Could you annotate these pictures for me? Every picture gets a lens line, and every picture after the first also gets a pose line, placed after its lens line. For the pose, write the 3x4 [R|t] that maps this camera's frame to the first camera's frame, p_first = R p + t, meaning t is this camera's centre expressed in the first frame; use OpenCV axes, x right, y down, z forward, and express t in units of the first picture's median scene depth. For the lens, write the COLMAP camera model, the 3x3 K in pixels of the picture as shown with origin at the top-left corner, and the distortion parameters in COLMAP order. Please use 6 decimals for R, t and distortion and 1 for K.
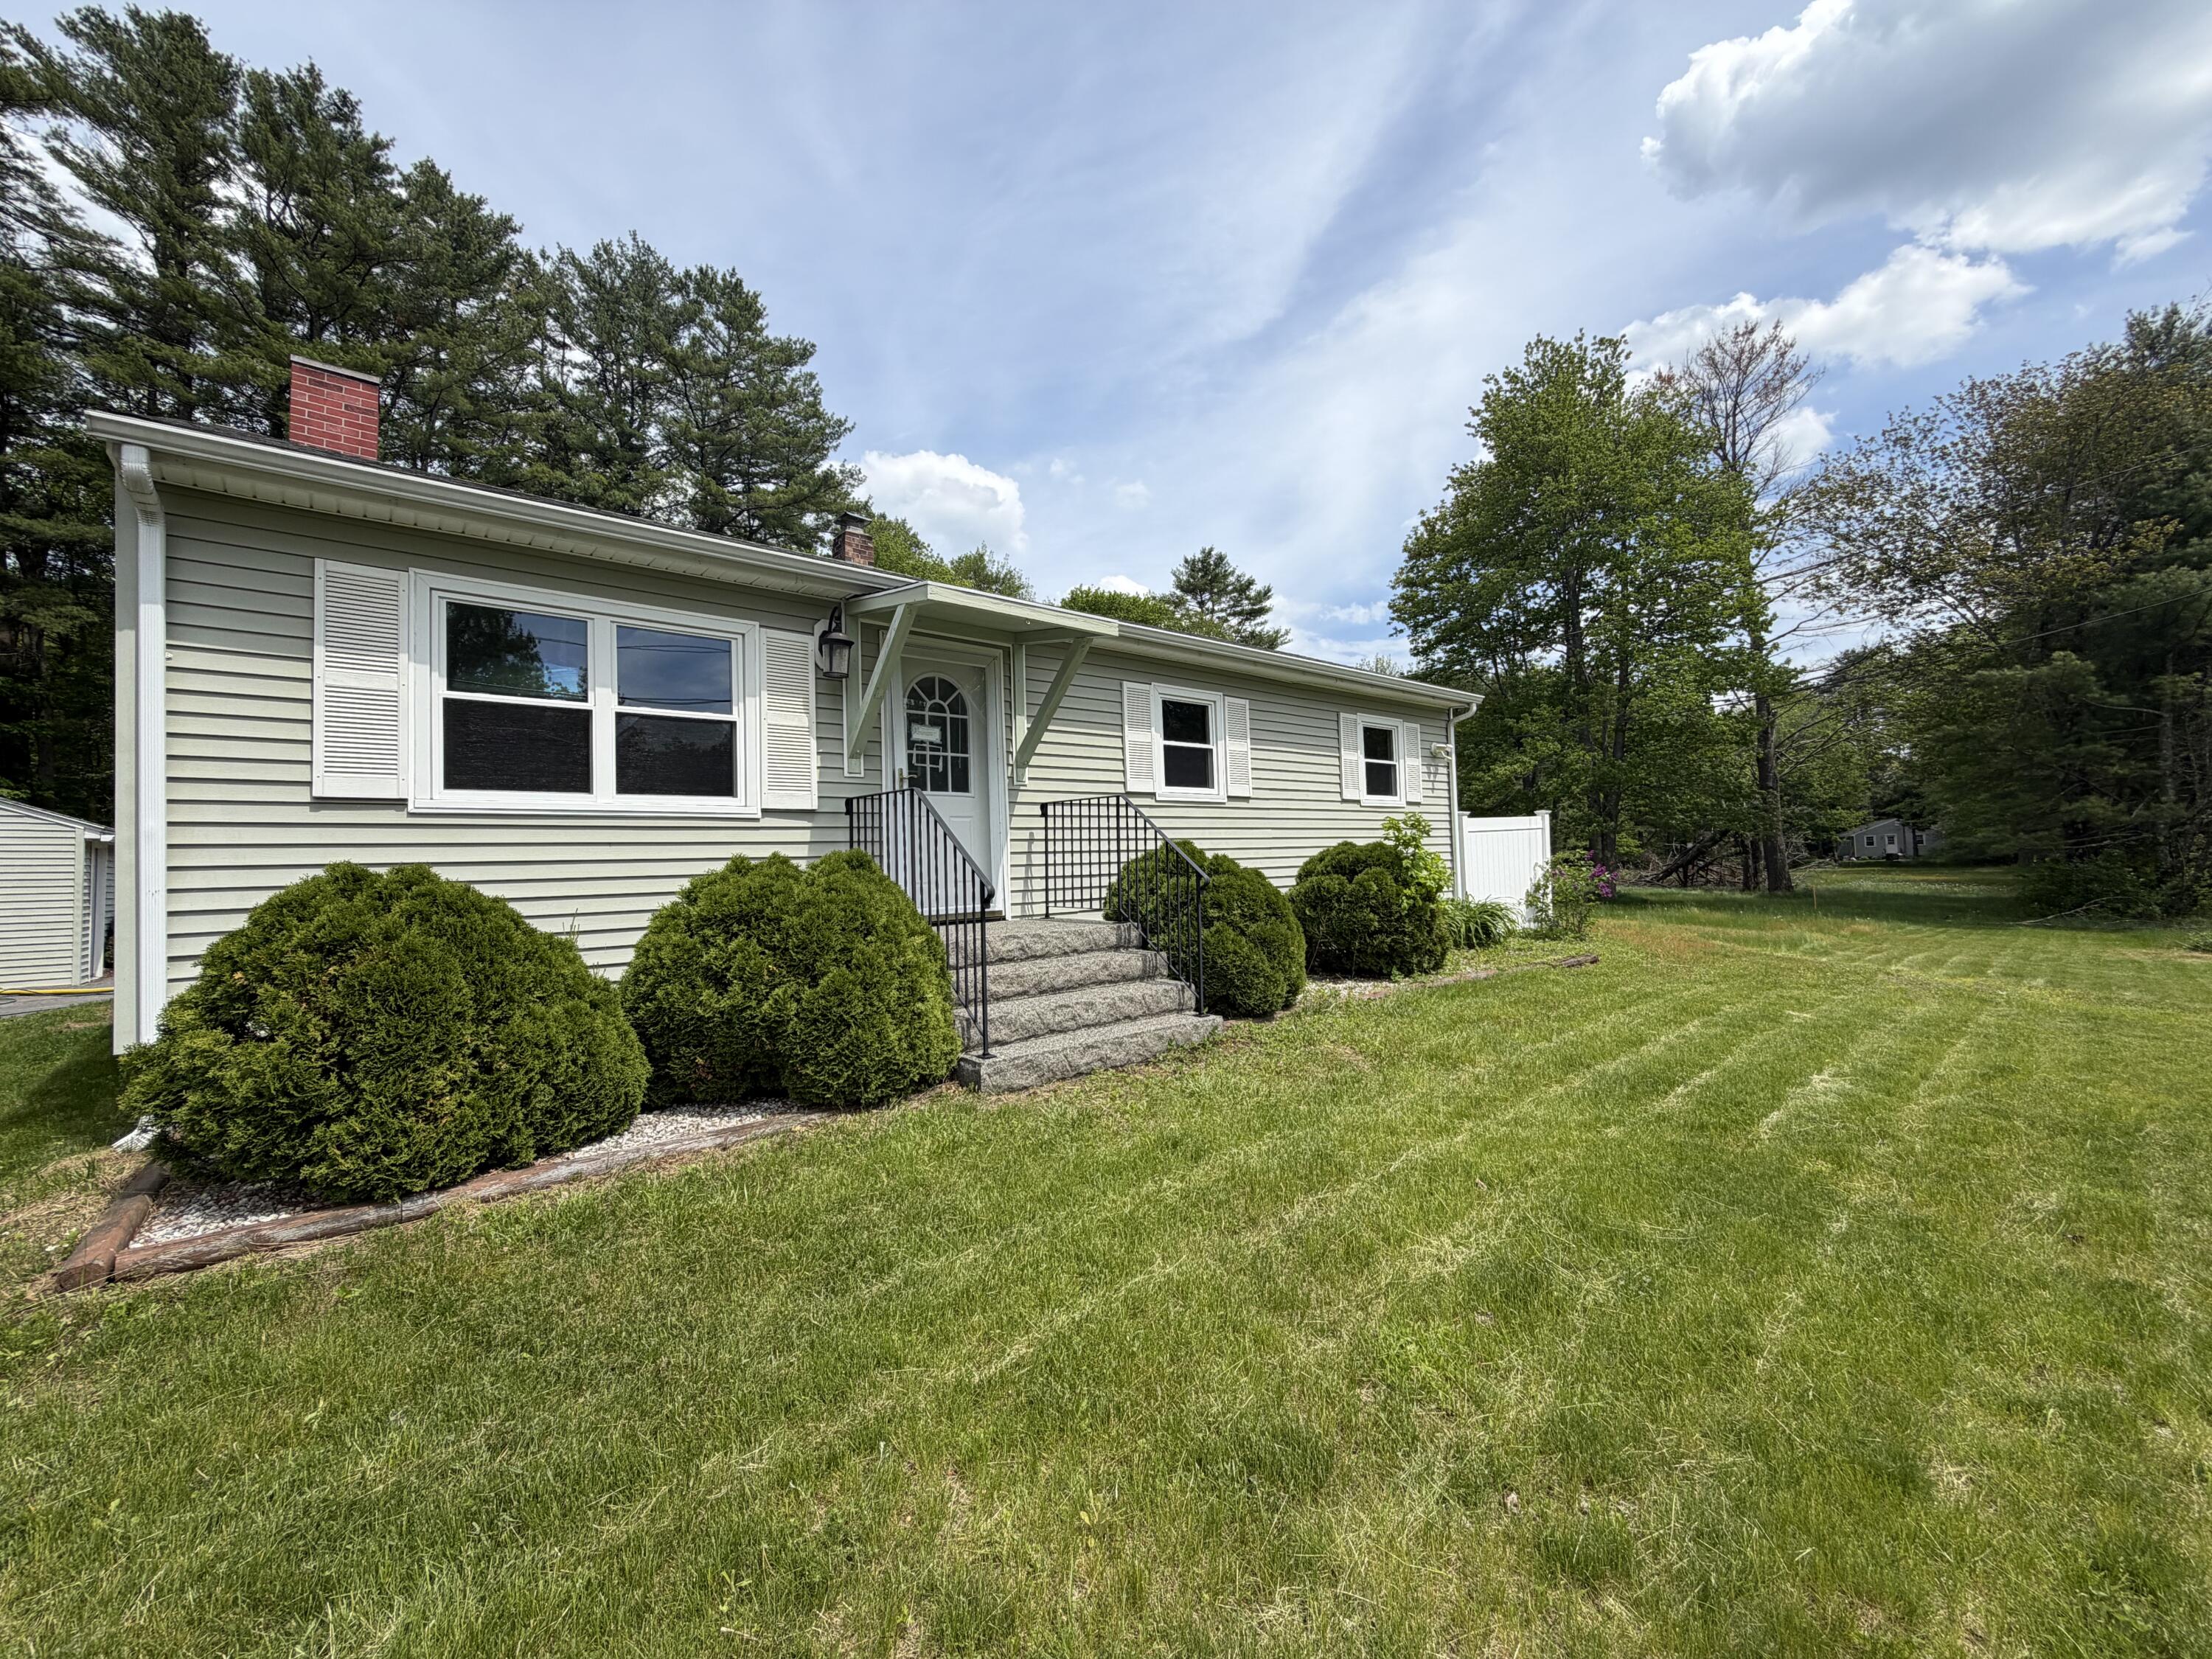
lens RADIAL K [[882.3, 0, 1098.0], [0, 882.3, 819.1], [0, 0, 1]] dist [-0.000657, -0.000715]
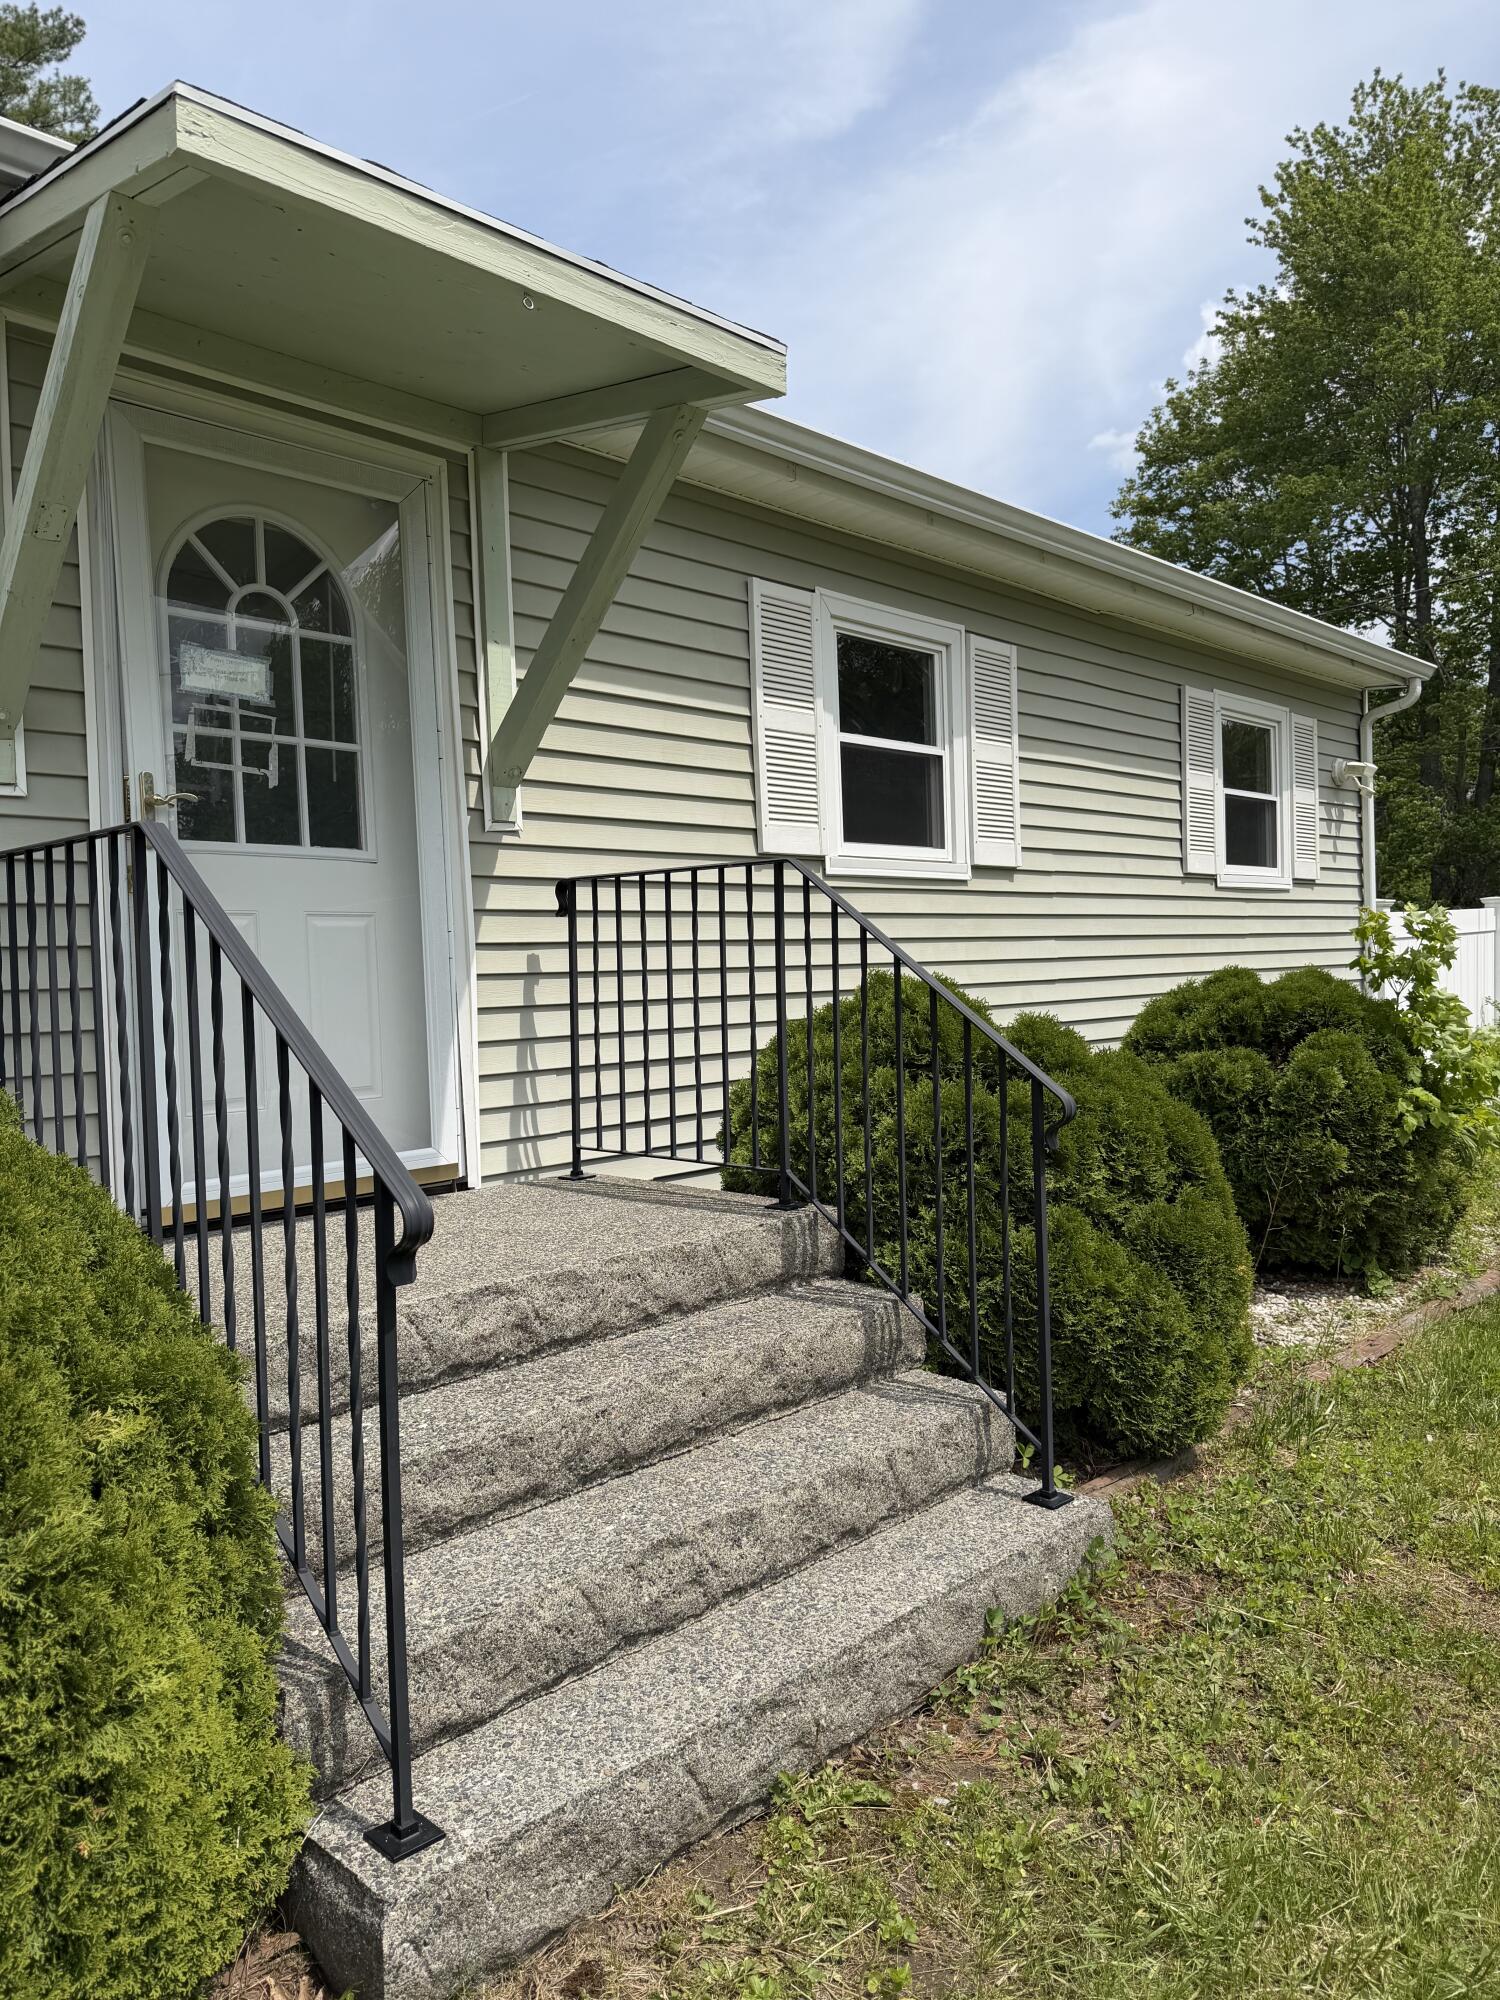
lens RADIAL K [[1399.7, 0, 749.0], [0, 1399.7, 1005.0], [0, 0, 1]] dist [0.053847, -0.064732]
pose [[0.994807, -0.005332, 0.101638, -0.042095], [-0.001780, 0.997563, 0.069751, -0.005916], [-0.101762, -0.069570, 0.992373, 0.375269]]
